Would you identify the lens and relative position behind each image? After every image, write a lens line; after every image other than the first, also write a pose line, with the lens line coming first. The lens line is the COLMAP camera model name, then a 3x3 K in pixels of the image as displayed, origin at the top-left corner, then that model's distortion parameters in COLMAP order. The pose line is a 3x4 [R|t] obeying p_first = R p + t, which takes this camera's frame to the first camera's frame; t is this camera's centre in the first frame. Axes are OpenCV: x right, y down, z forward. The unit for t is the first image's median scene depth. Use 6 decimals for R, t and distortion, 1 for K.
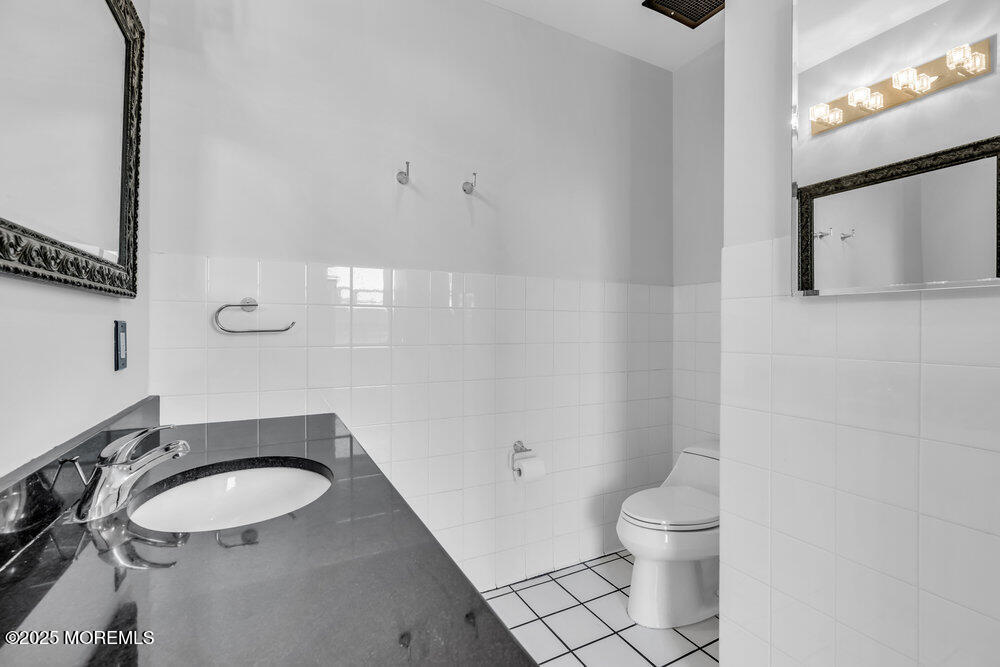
lens RADIAL K [[449.7, 0, 503.2], [0, 449.7, 330.8], [0, 0, 1]] dist [-0.016336, 0.008110]
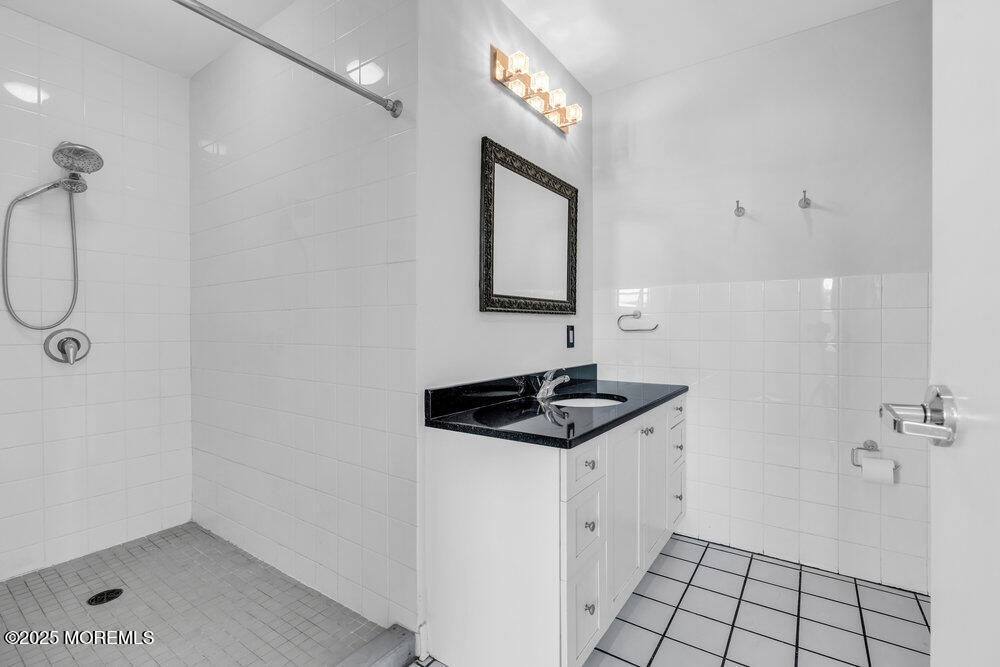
lens RADIAL K [[449.7, 0, 503.2], [0, 449.7, 330.8], [0, 0, 1]] dist [-0.016336, 0.008110]
pose [[0.469672, -0.000259, -0.882841, 0.756249], [0.000843, 1.000000, 0.000155, 0.002303], [0.882840, -0.000817, 0.469672, -0.266984]]
